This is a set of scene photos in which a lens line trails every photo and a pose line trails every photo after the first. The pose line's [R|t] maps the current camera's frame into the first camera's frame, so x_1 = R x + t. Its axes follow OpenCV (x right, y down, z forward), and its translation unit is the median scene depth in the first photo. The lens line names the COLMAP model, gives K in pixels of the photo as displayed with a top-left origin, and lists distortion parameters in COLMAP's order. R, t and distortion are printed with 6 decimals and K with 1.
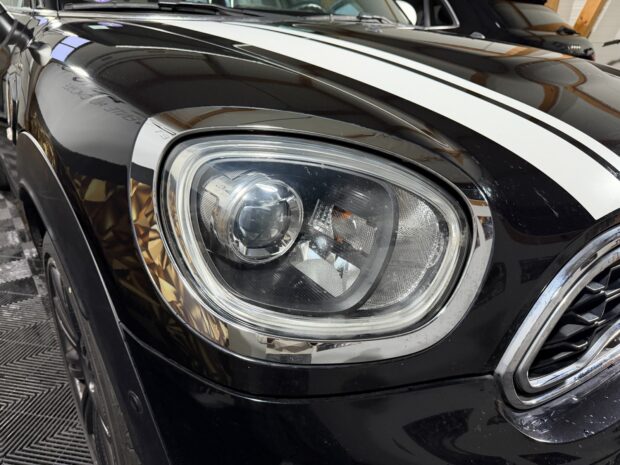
lens RADIAL K [[430.1, 0, 307.5], [0, 430.1, 233.8], [0, 0, 1]] dist [0.038479, -0.047979]
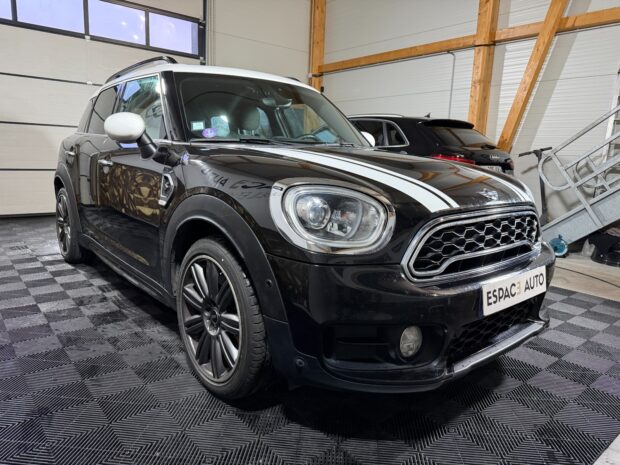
lens RADIAL K [[430.1, 0, 311.1], [0, 430.1, 229.8], [0, 0, 1]] dist [0.038479, -0.047979]
pose [[0.998383, -0.017887, 0.053954, -0.260901], [0.030597, 0.969059, -0.244927, 0.675029], [-0.047904, 0.246182, 0.968039, -1.522332]]
